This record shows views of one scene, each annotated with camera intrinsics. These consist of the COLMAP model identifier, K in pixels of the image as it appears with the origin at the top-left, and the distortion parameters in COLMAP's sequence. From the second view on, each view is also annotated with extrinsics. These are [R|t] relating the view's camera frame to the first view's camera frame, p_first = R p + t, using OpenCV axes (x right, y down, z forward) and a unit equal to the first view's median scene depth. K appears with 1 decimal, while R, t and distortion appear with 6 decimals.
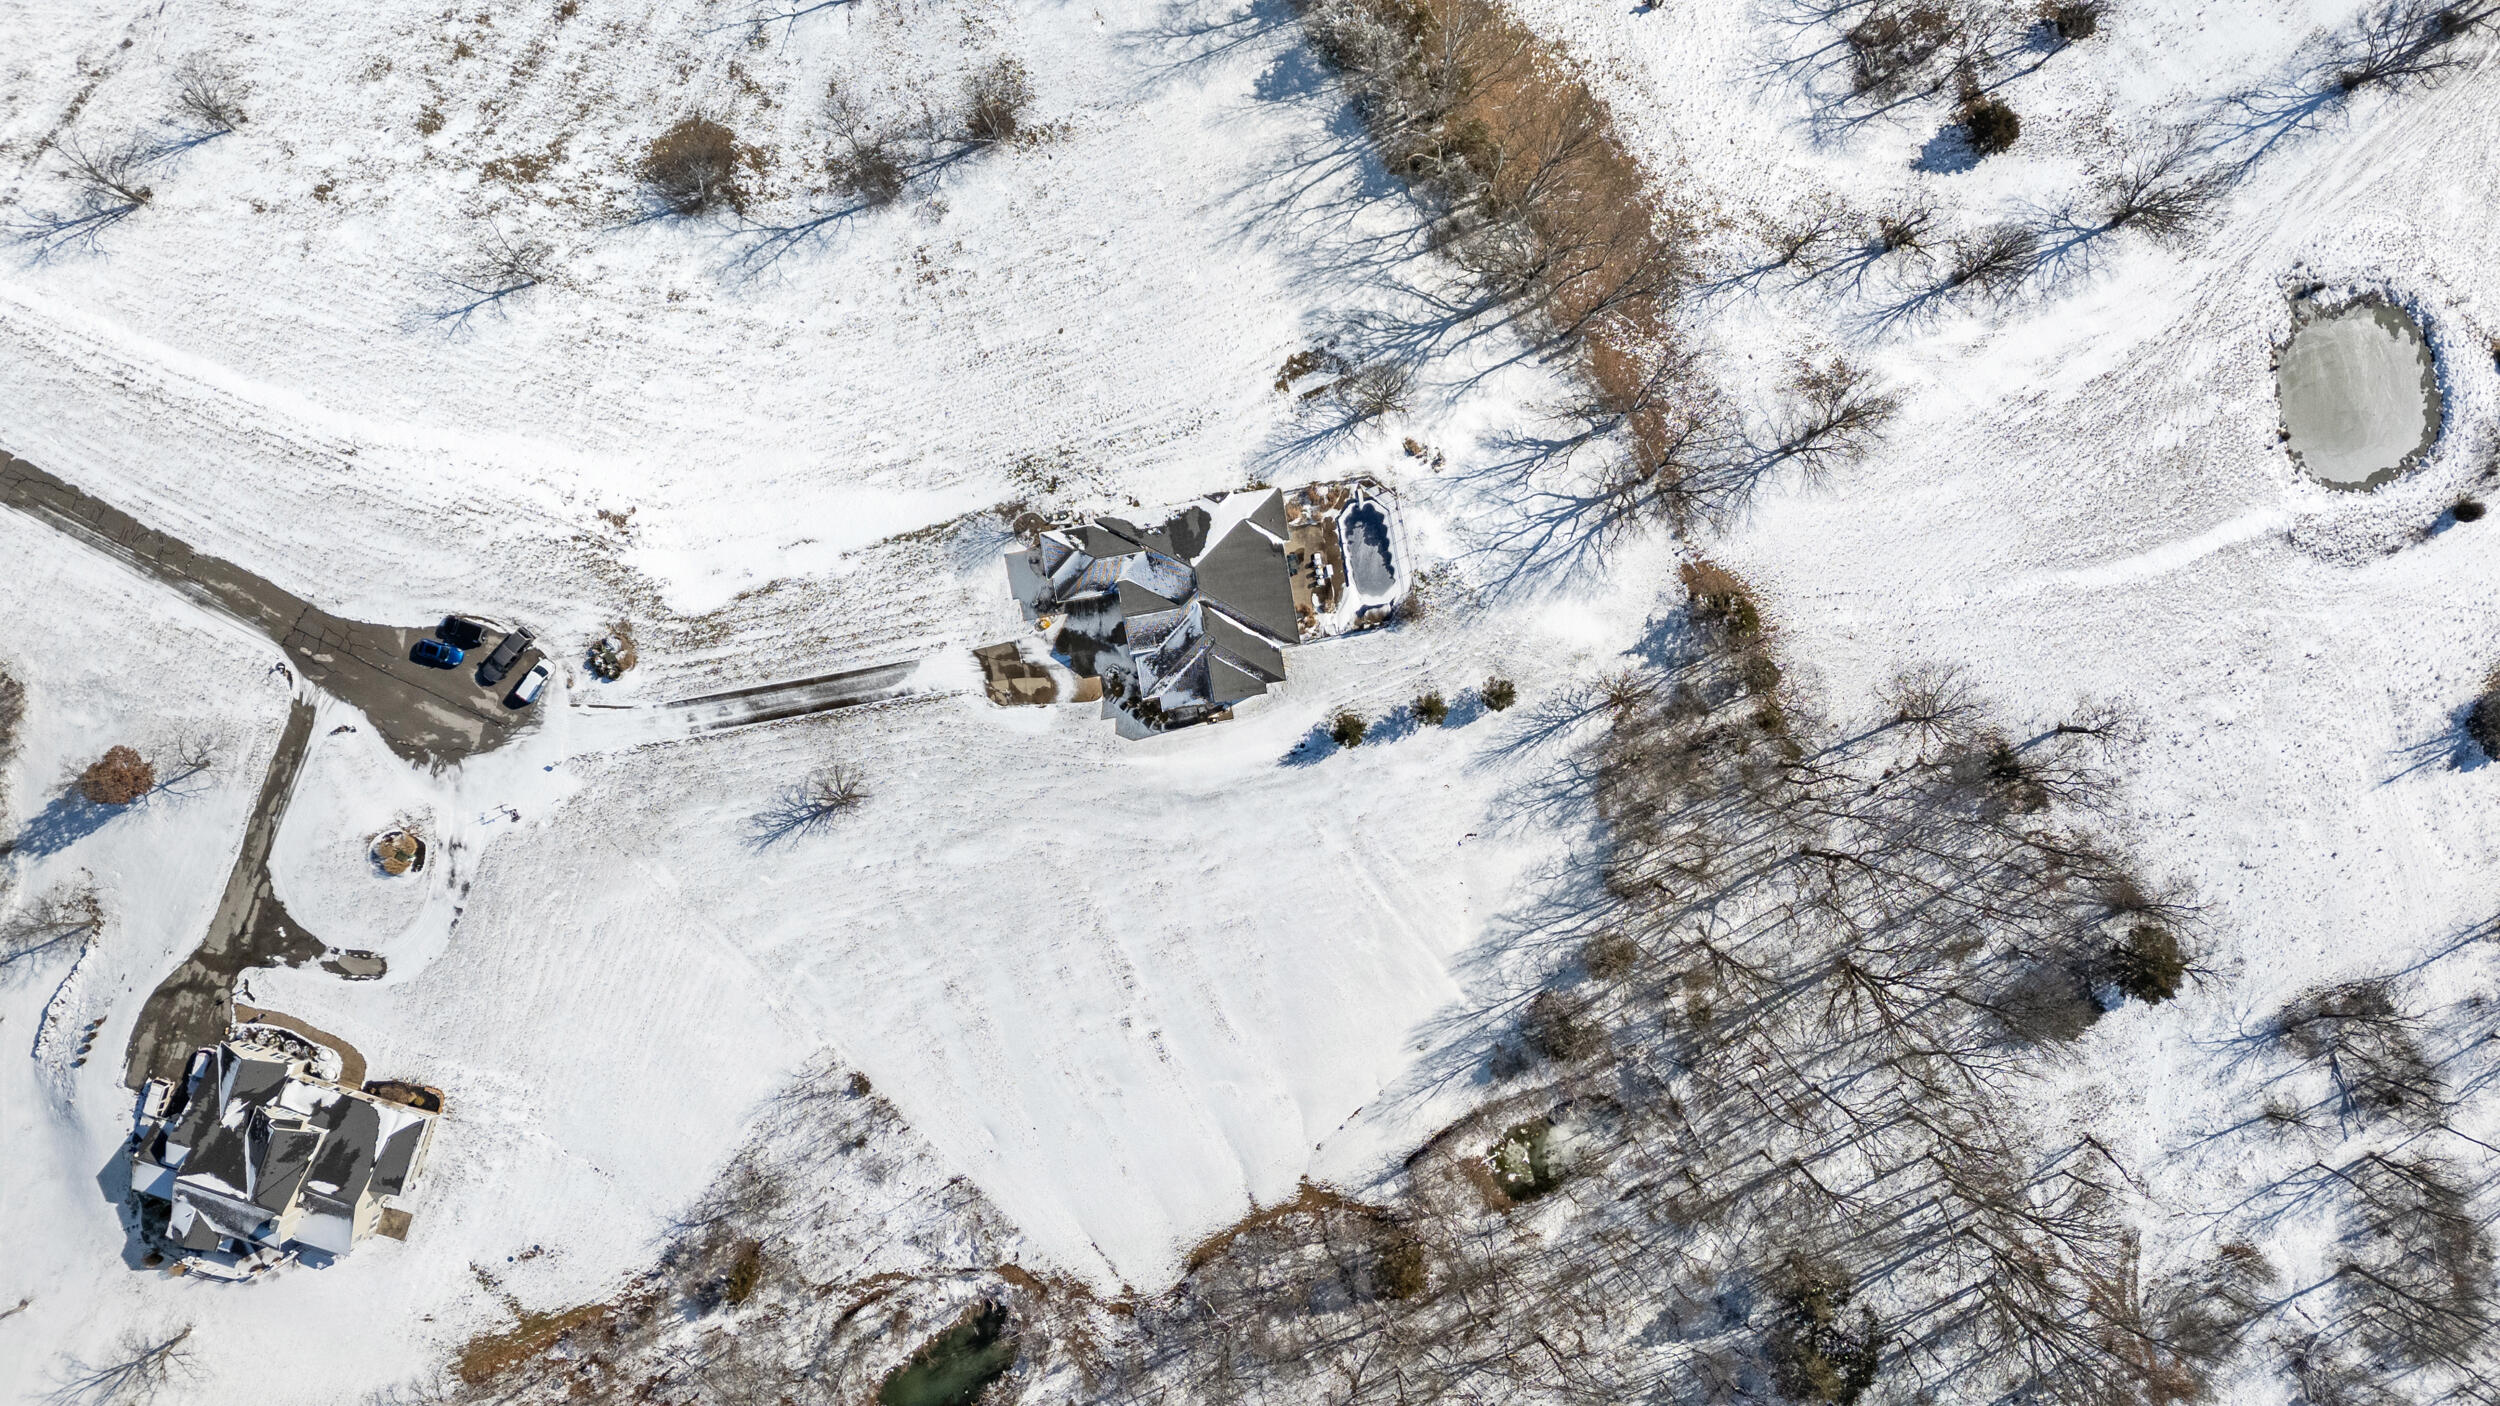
lens RADIAL K [[1653.9, 0, 1250.0], [0, 1653.9, 703.0], [0, 0, 1]] dist [-0.004342, -0.006388]
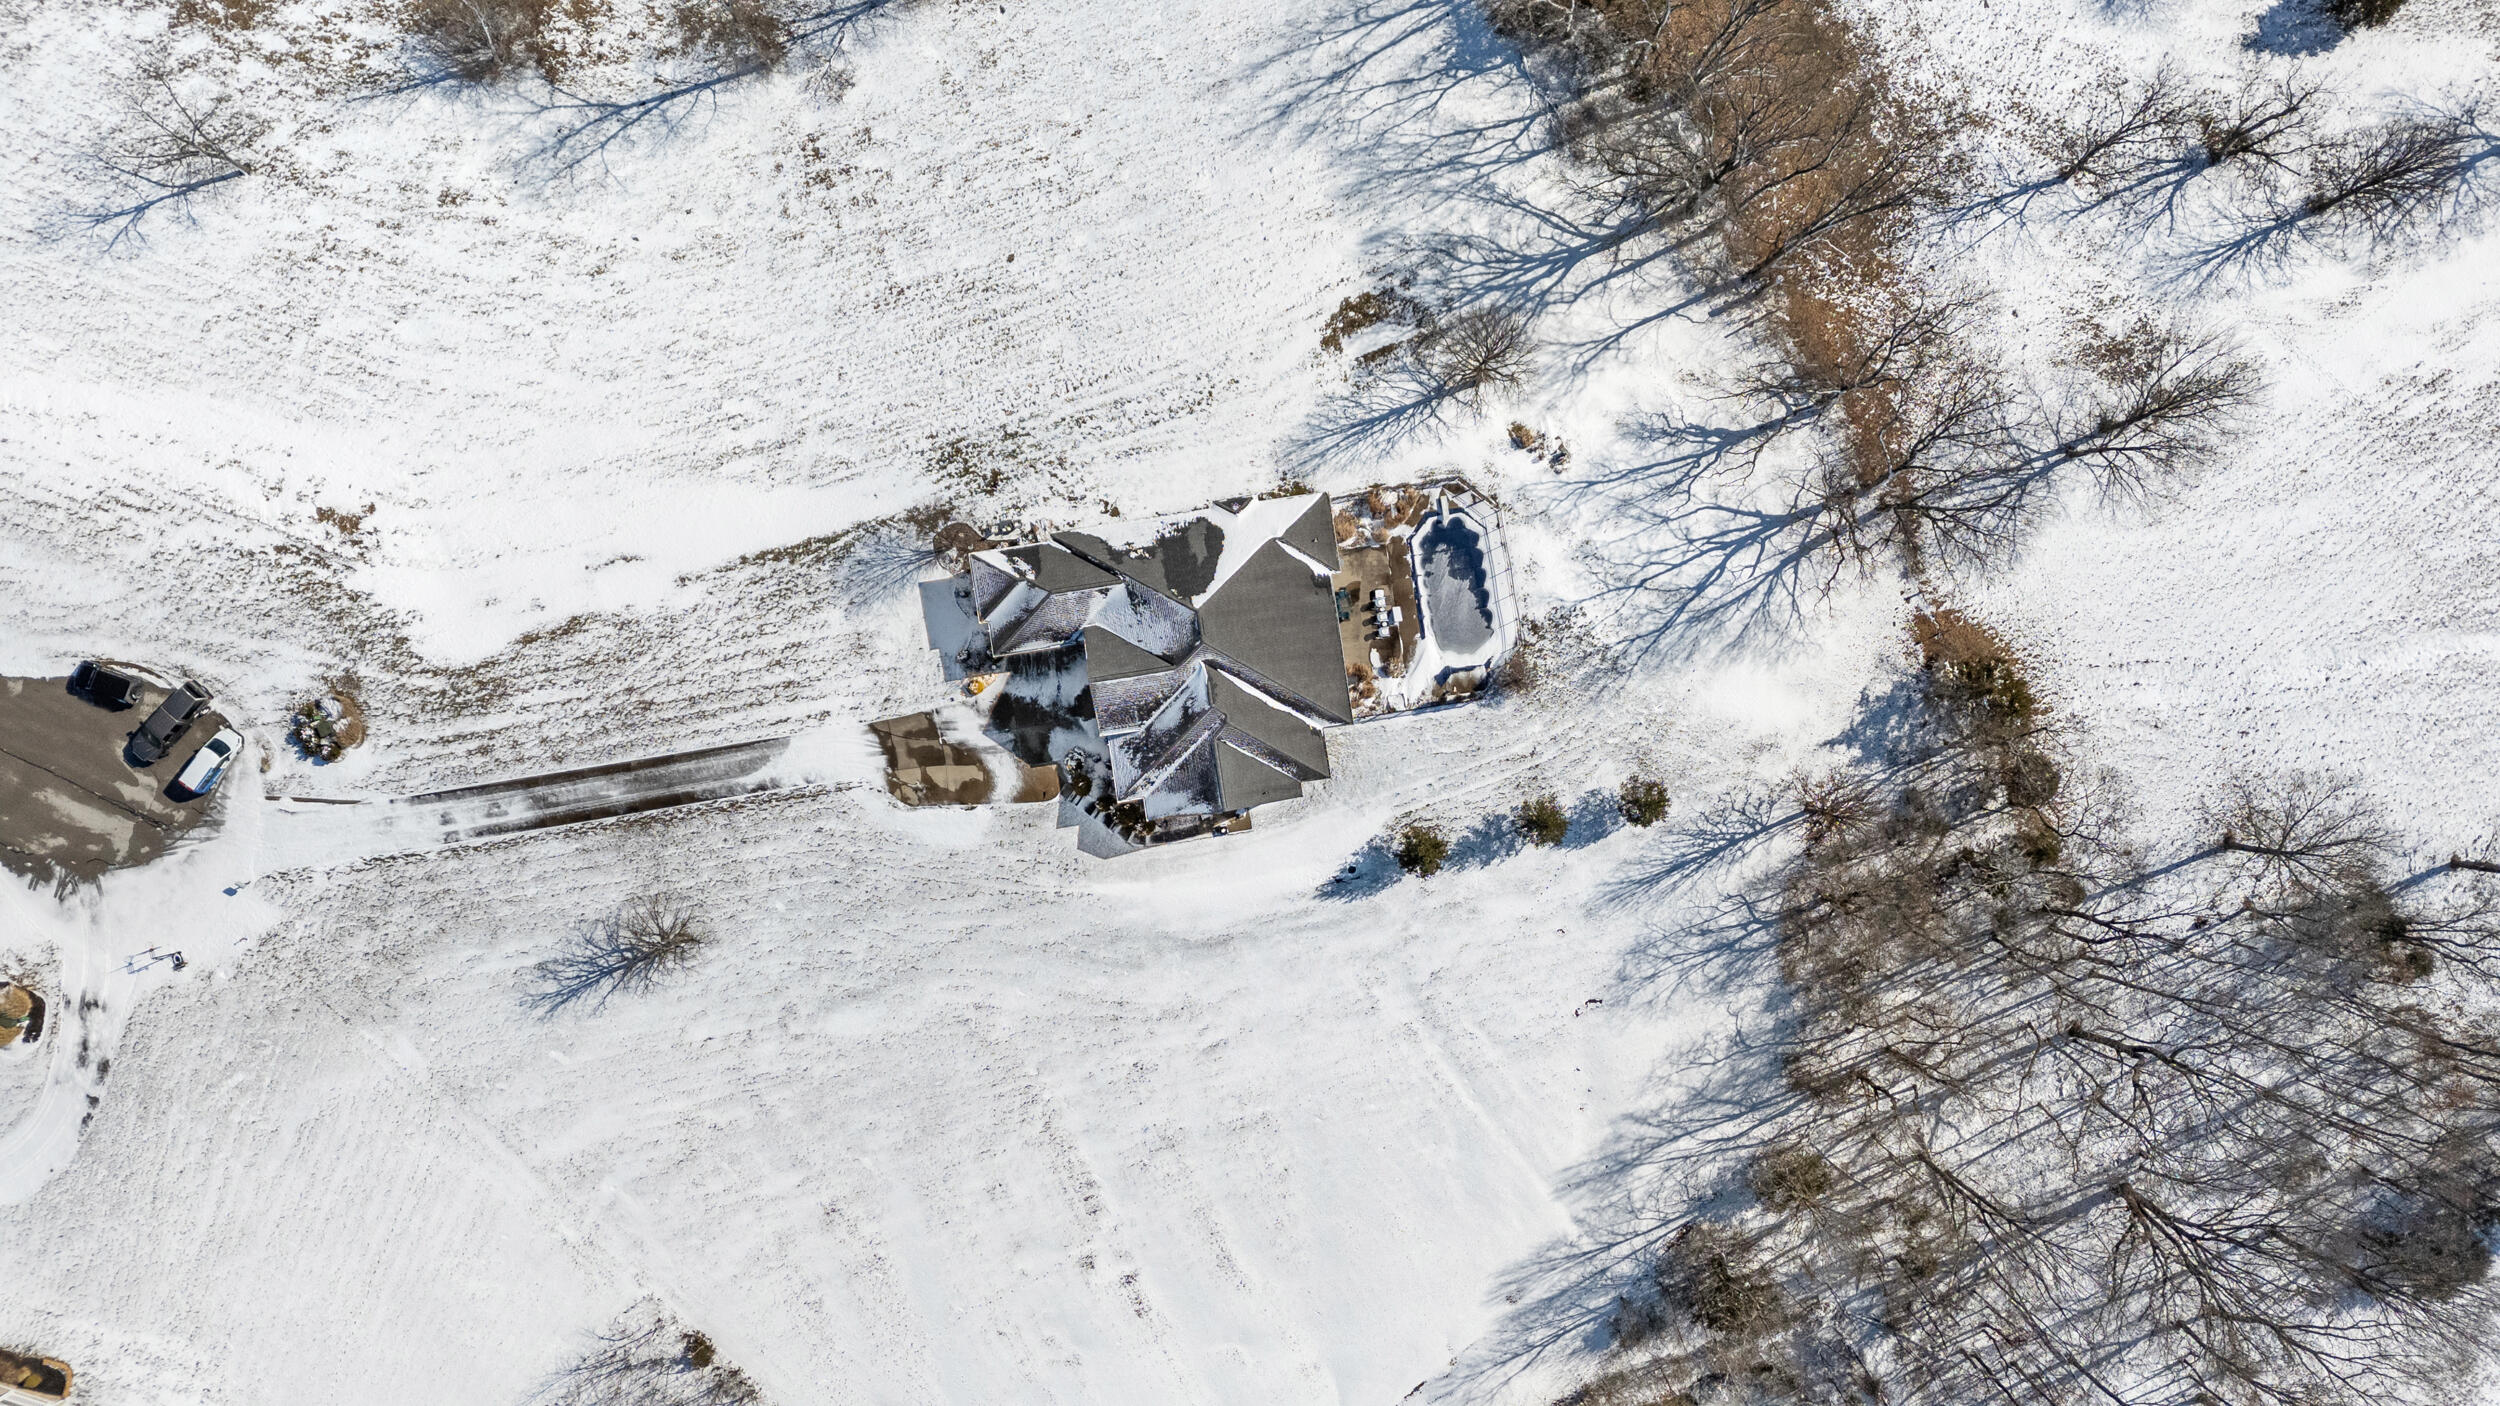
lens RADIAL K [[1653.9, 0, 1250.0], [0, 1653.9, 703.0], [0, 0, 1]] dist [-0.004342, -0.006388]
pose [[0.999789, 0.018589, -0.008718, -0.005658], [-0.018594, 0.999827, -0.000479, -0.042089], [0.008708, 0.000641, 0.999962, 0.316956]]
